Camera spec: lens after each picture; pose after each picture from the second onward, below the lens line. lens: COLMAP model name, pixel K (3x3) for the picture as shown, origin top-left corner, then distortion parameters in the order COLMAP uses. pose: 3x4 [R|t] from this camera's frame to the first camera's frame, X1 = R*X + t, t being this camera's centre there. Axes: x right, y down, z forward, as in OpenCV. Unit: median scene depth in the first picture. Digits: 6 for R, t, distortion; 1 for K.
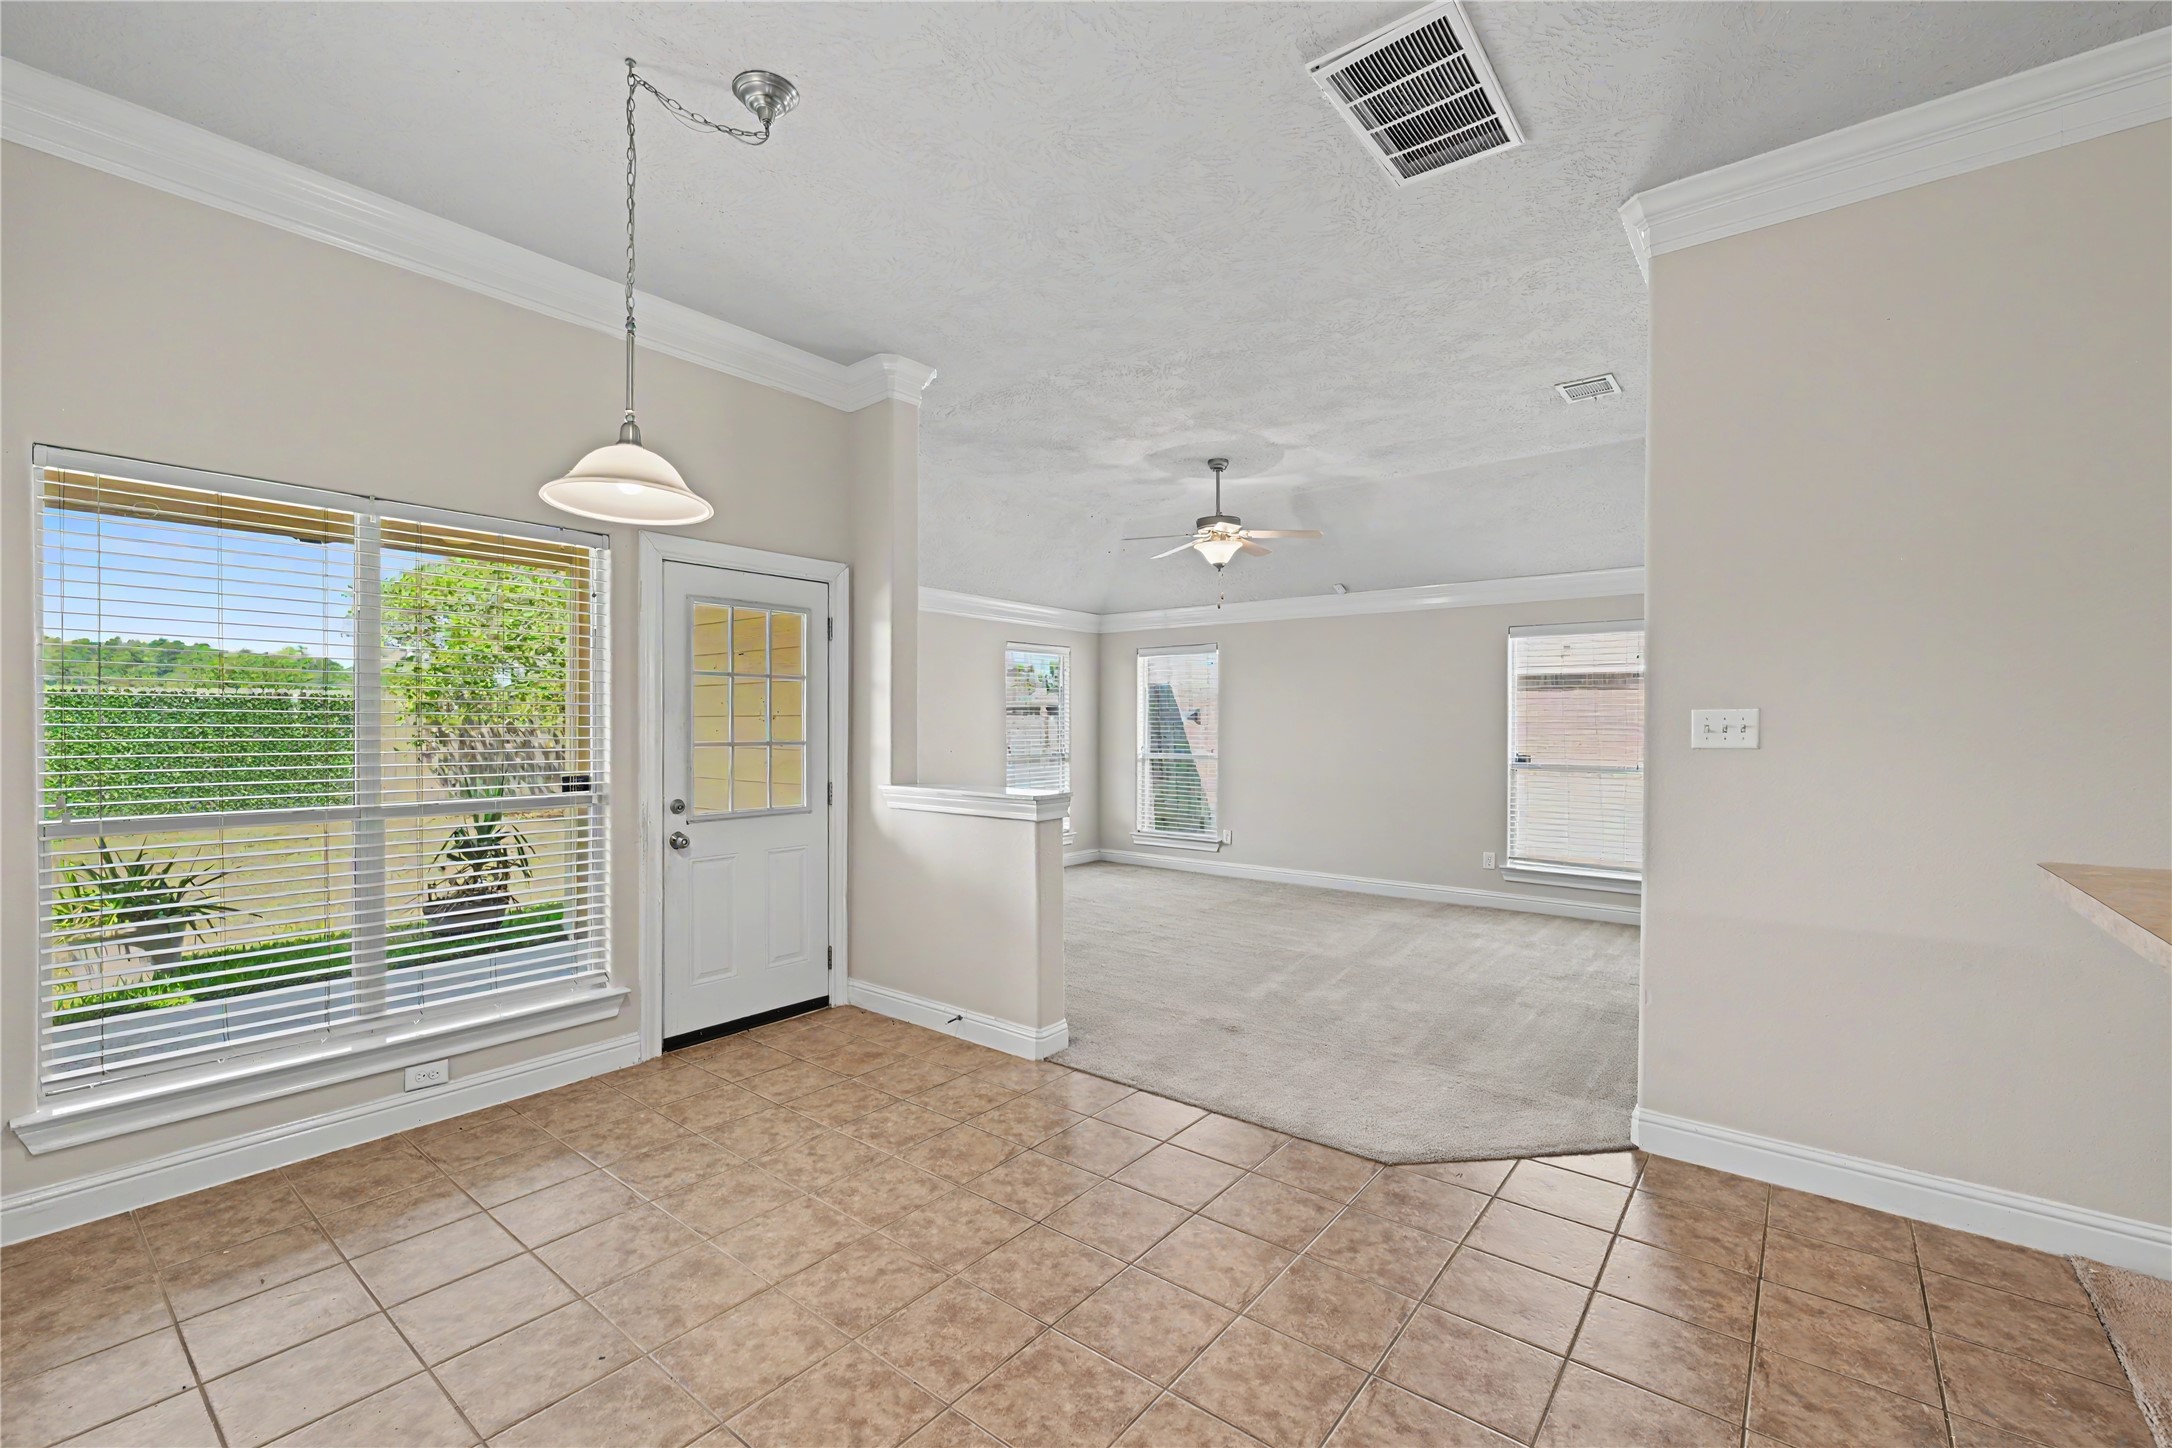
lens RADIAL K [[919.7, 0, 1076.6], [0, 919.7, 730.0], [0, 0, 1]] dist [-0.000751, -0.000117]
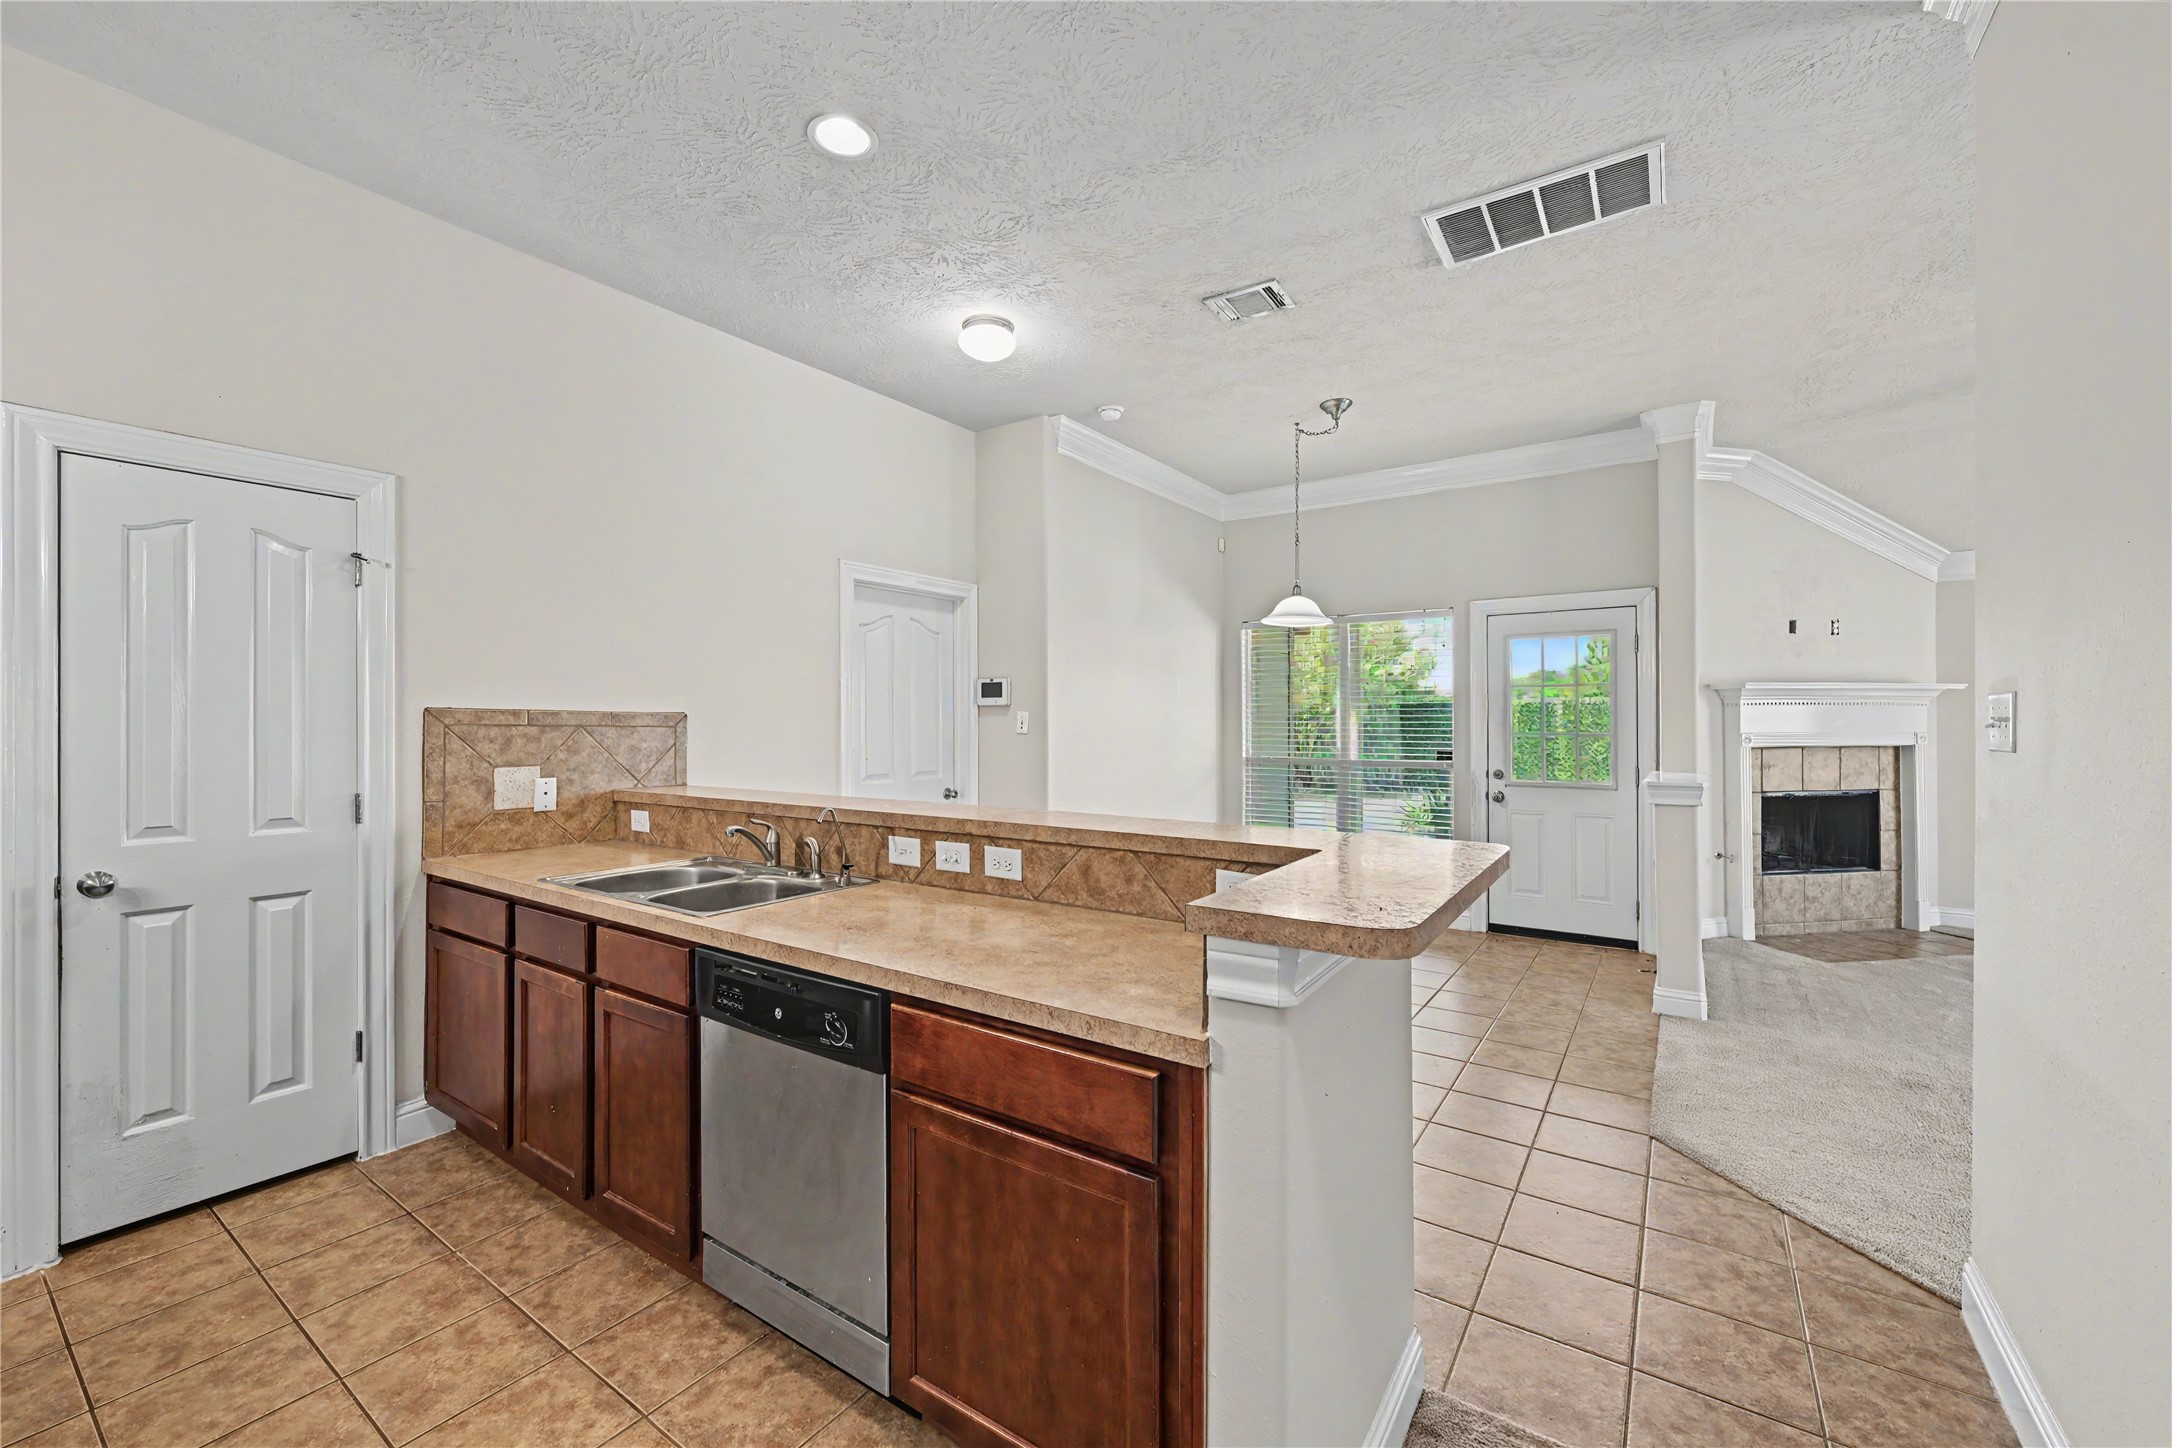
lens RADIAL K [[855.2, 0, 1078.3], [0, 855.2, 716.0], [0, 0, 1]] dist [-0.004687, -0.000178]
pose [[0.065782, -0.009169, -0.997792, 0.950157], [-0.005157, 0.999941, -0.009528, 0.002936], [0.997821, 0.005772, 0.065731, 0.207015]]
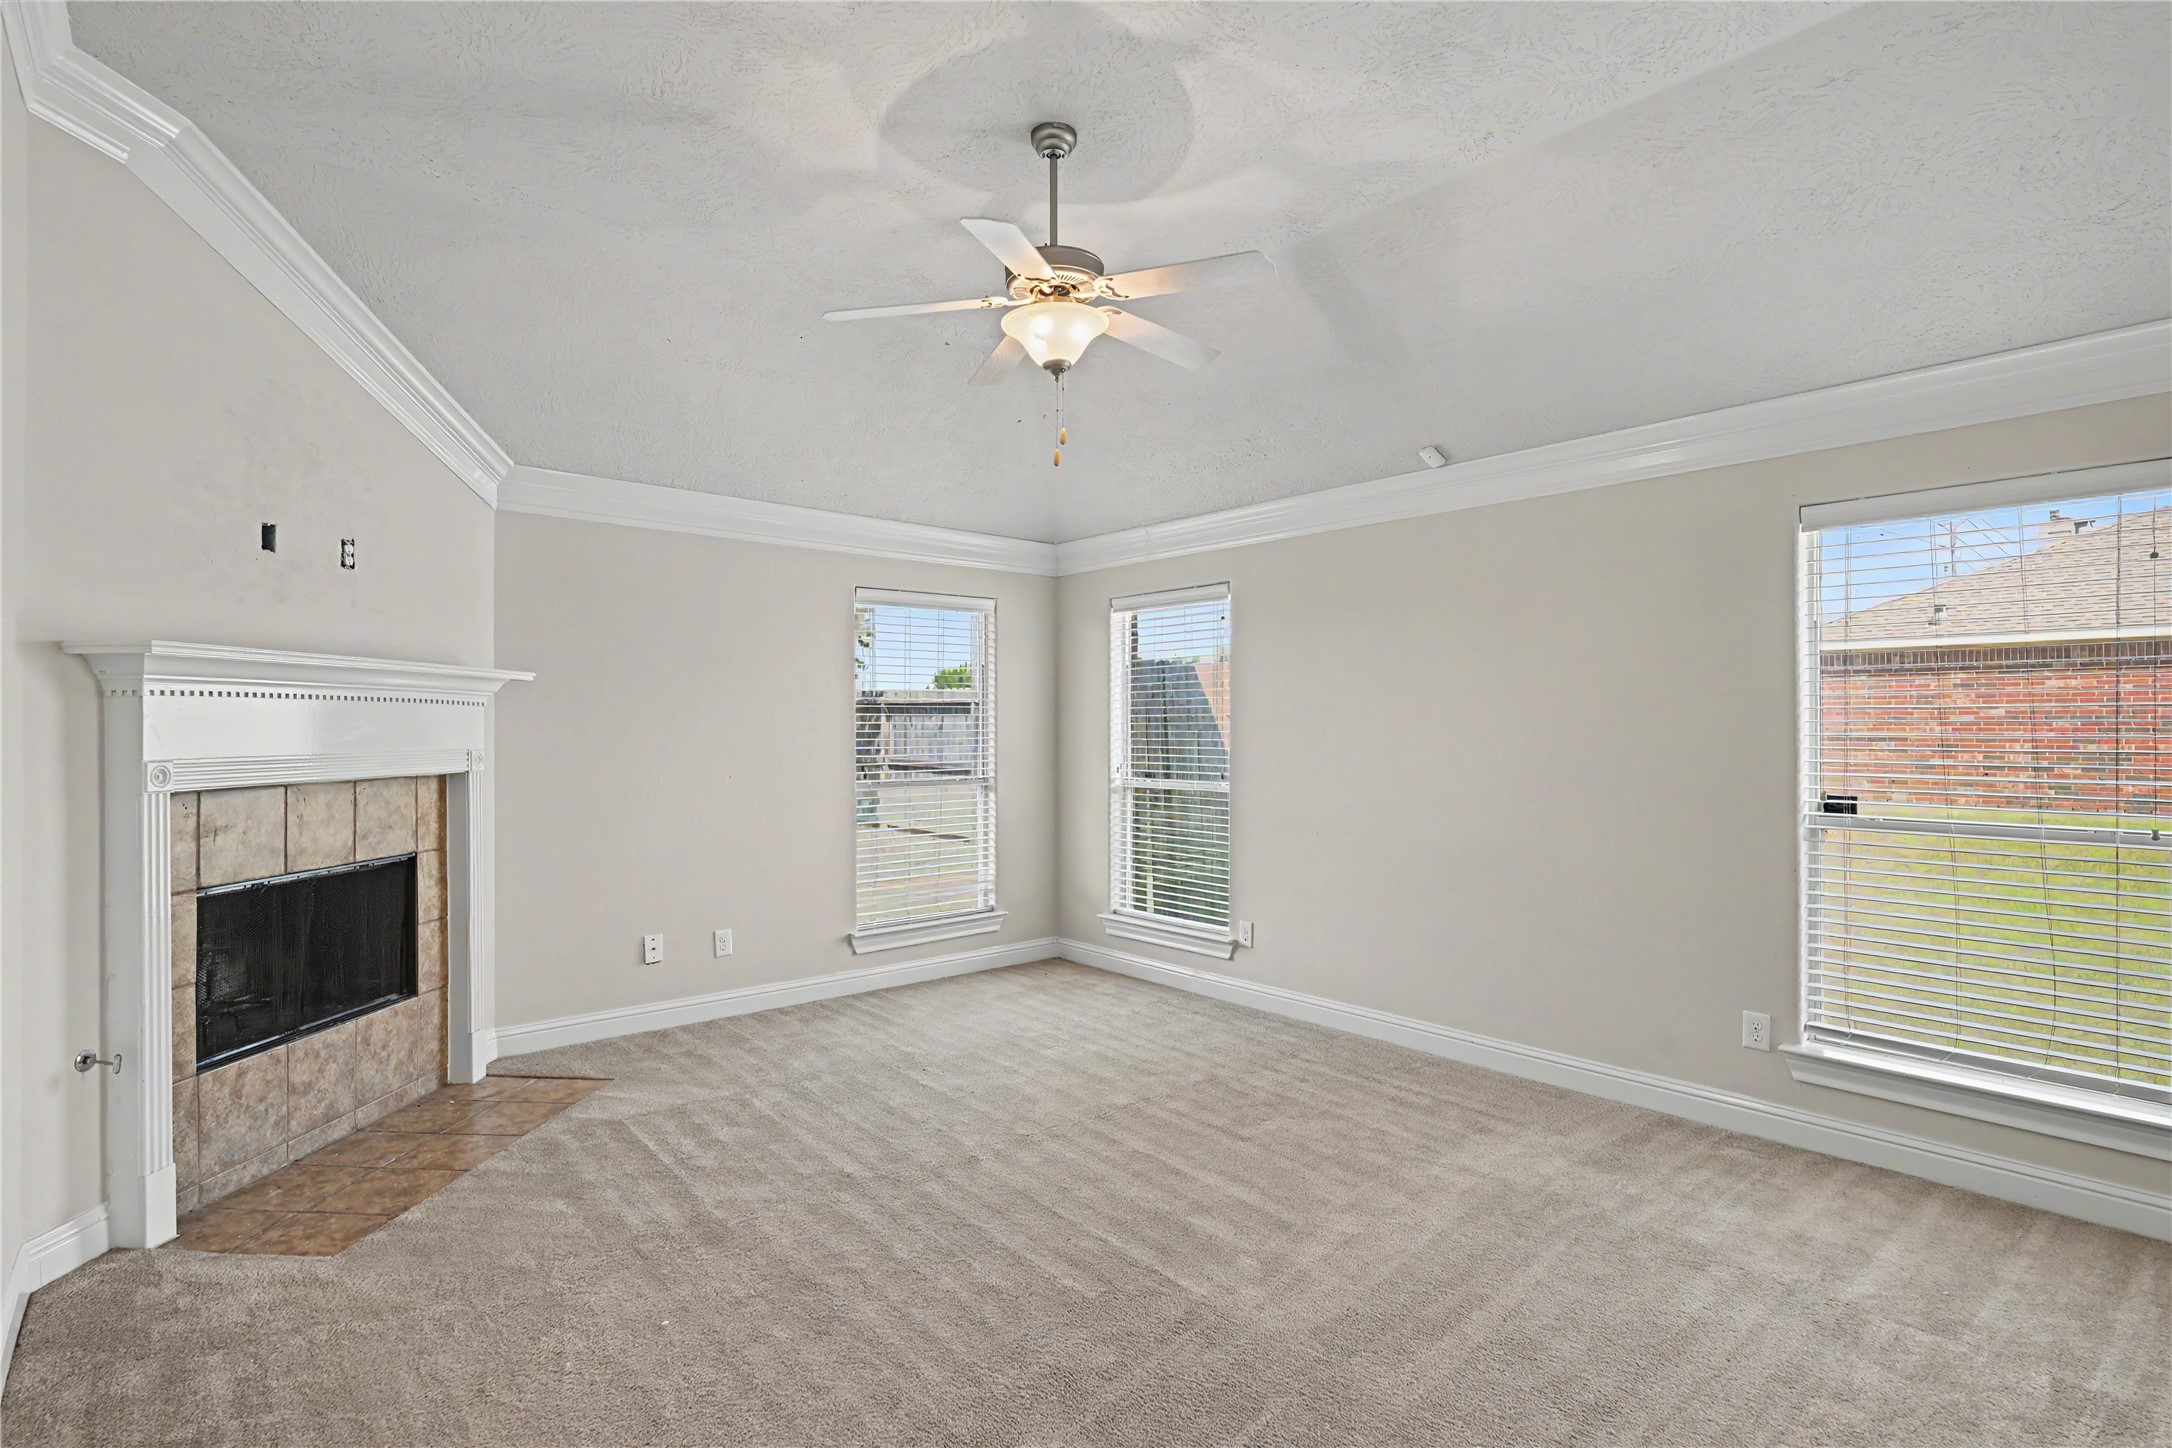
lens RADIAL K [[1079.1, 0, 1077.0], [0, 1079.1, 722.7], [0, 0, 1]] dist [-0.002162, -0.000005]
pose [[0.983004, -0.005148, -0.183513, 0.400806], [0.003008, 0.999924, -0.011936, -0.003870], [0.183561, 0.011181, 0.982945, 0.766315]]
